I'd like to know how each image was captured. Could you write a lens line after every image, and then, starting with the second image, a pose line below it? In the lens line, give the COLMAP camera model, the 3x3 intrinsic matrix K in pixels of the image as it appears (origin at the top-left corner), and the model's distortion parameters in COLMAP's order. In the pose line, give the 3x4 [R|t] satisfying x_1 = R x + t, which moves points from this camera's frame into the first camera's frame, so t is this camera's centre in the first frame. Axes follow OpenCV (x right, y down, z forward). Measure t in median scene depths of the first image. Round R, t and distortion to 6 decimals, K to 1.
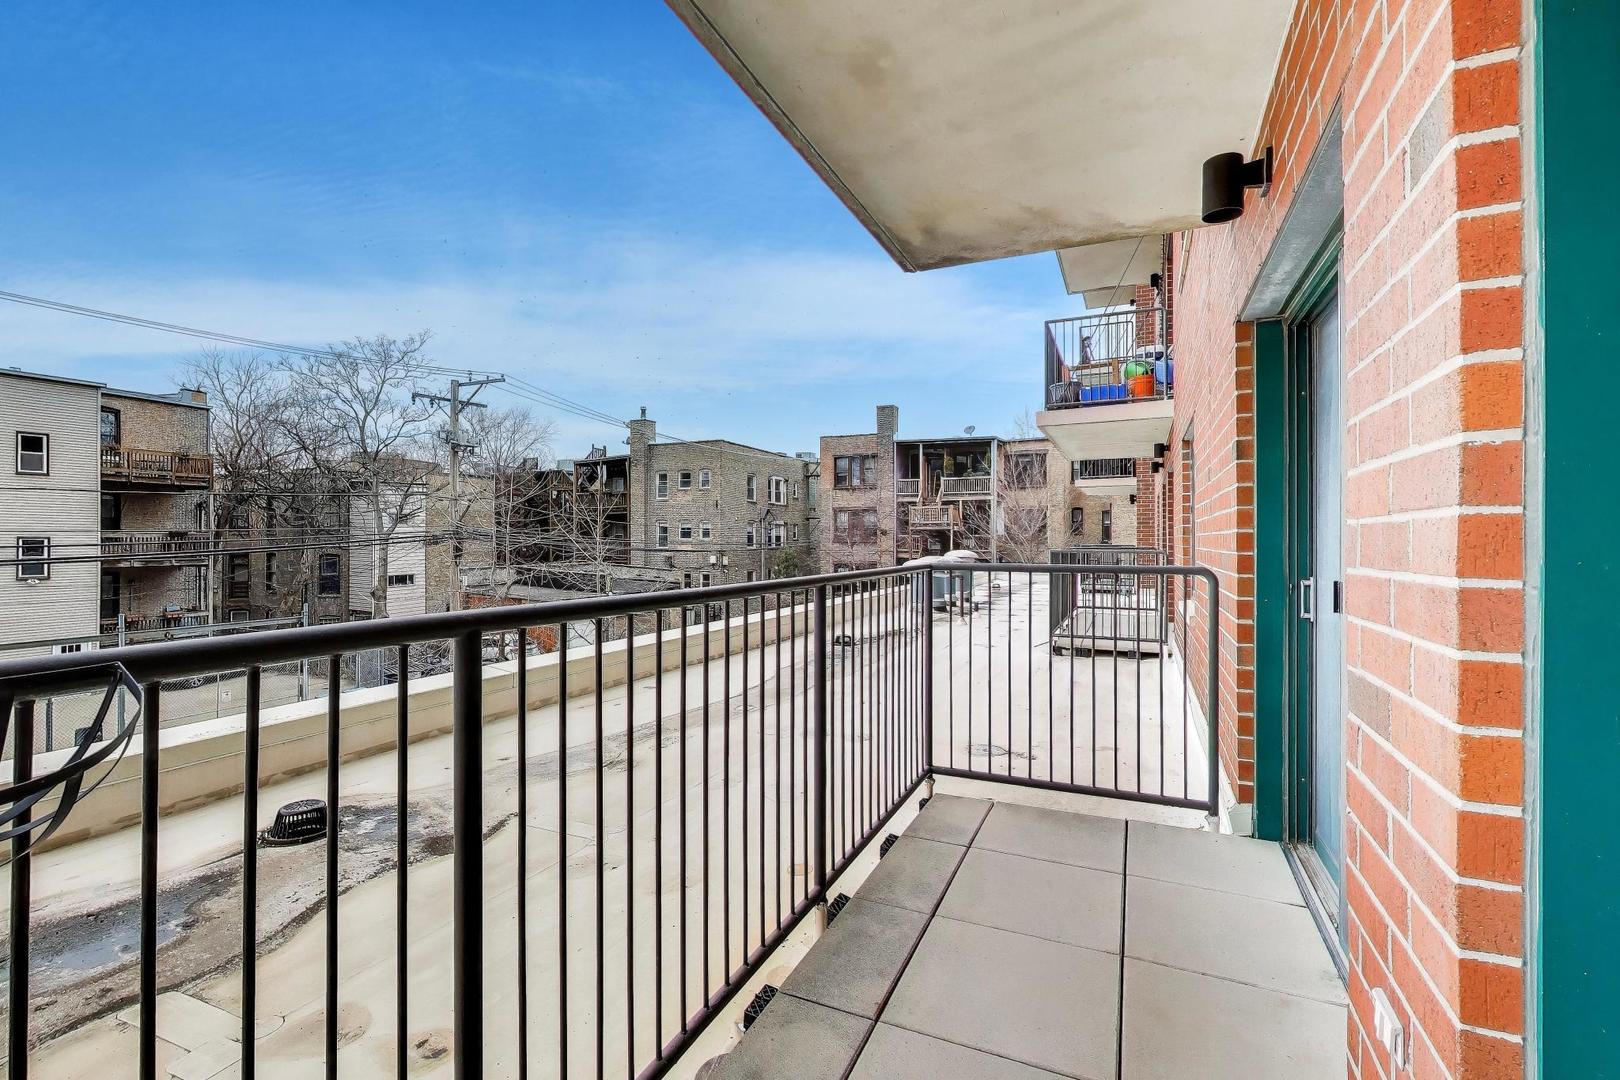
lens RADIAL K [[703.3, 0, 807.2], [0, 703.3, 541.5], [0, 0, 1]] dist [0.003391, 0.000427]
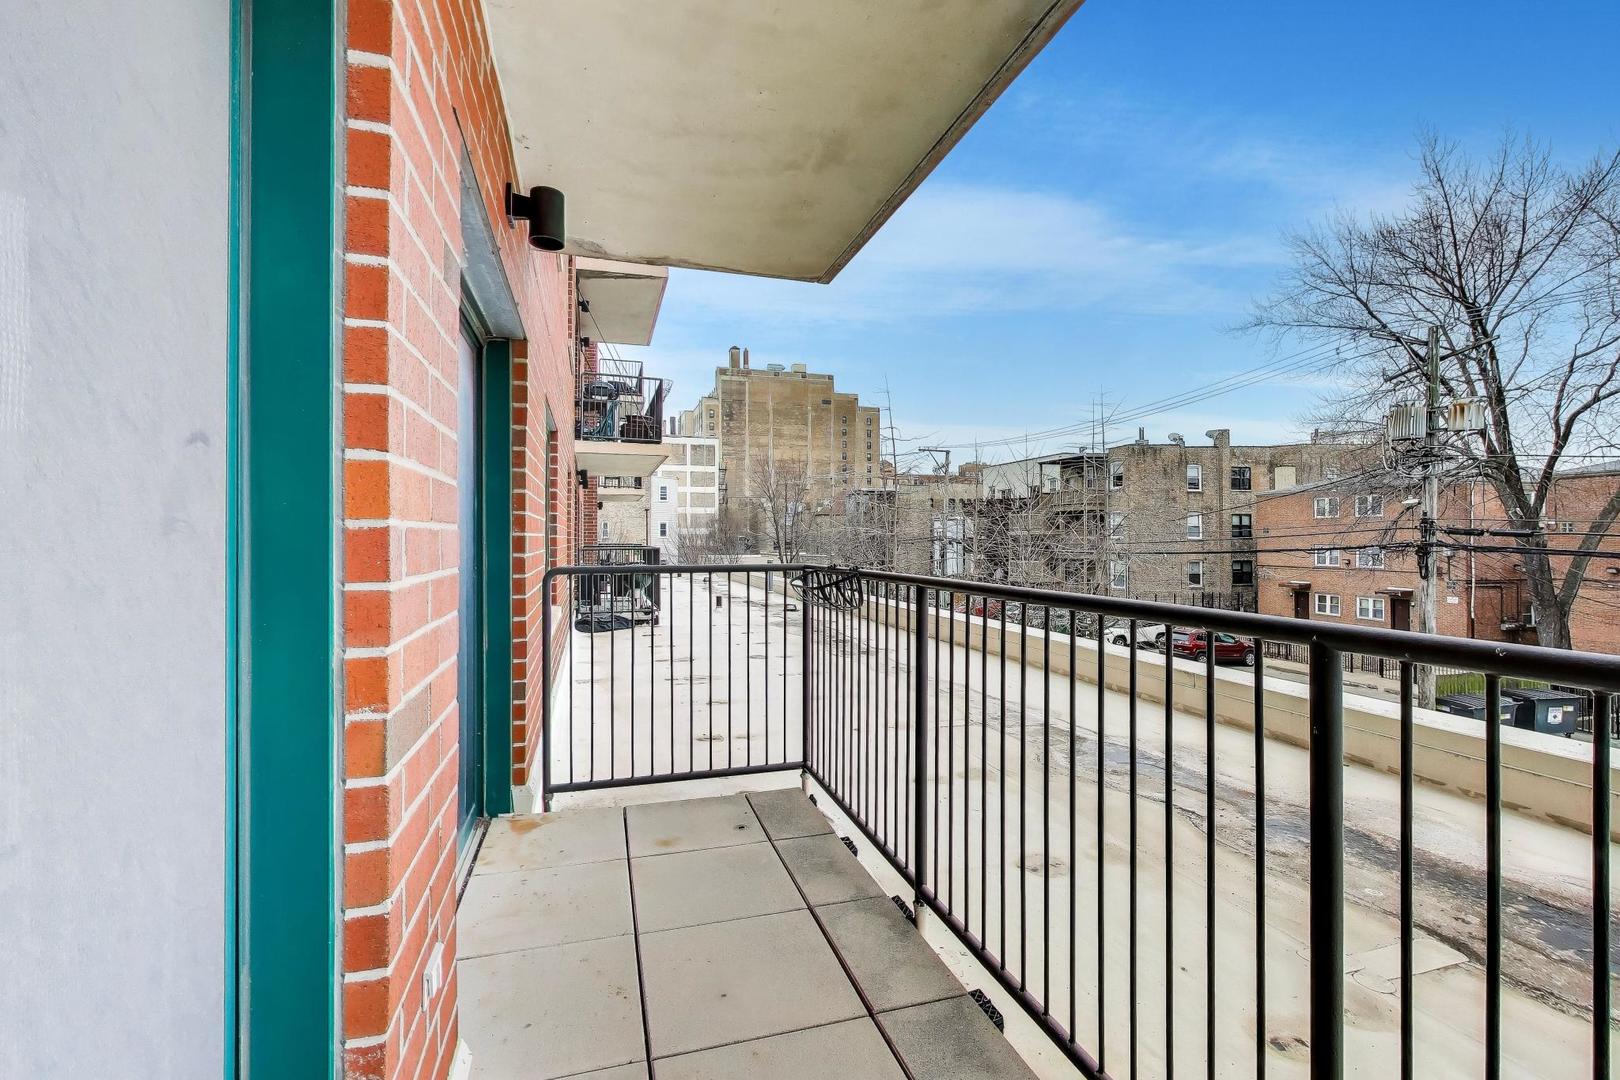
lens RADIAL K [[703.3, 0, 805.3], [0, 703.3, 536.6], [0, 0, 1]] dist [0.003391, 0.000427]
pose [[-0.741671, -0.003105, -0.670757, 0.698414], [-0.002140, 0.999995, -0.002262, -0.008145], [0.670760, -0.000242, -0.741674, 1.405609]]
